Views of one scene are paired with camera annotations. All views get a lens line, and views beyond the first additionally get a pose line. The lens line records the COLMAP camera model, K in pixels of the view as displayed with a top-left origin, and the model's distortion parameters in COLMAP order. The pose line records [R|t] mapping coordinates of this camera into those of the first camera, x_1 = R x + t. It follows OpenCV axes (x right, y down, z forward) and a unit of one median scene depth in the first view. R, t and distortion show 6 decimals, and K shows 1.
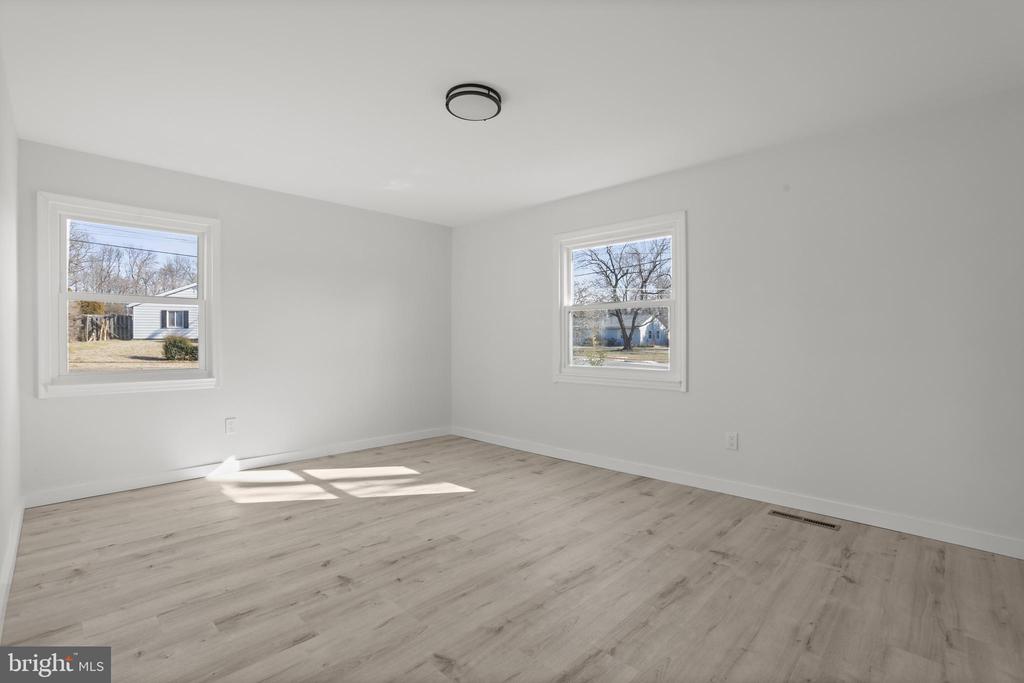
lens RADIAL K [[479.2, 0, 506.8], [0, 479.2, 344.6], [0, 0, 1]] dist [-0.055001, 0.014421]
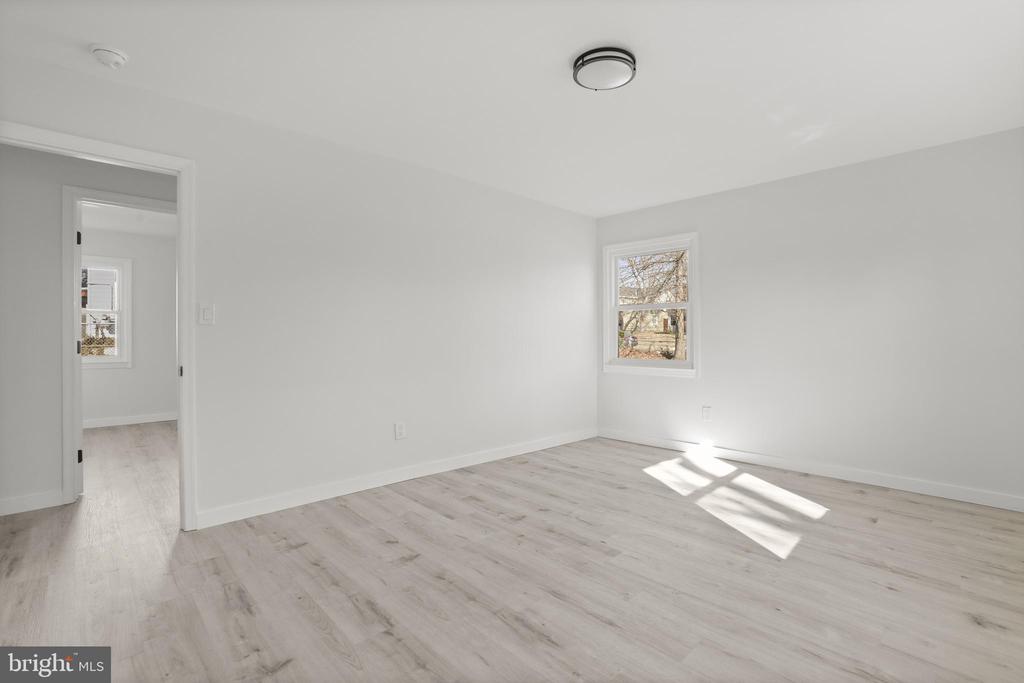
lens RADIAL K [[479.2, 0, 505.4], [0, 479.2, 338.4], [0, 0, 1]] dist [-0.055001, 0.014421]
pose [[-0.066626, -0.000430, -0.997778, 0.861205], [-0.006056, 0.999982, -0.000026, -0.003179], [0.997760, 0.006040, -0.066627, 0.911230]]
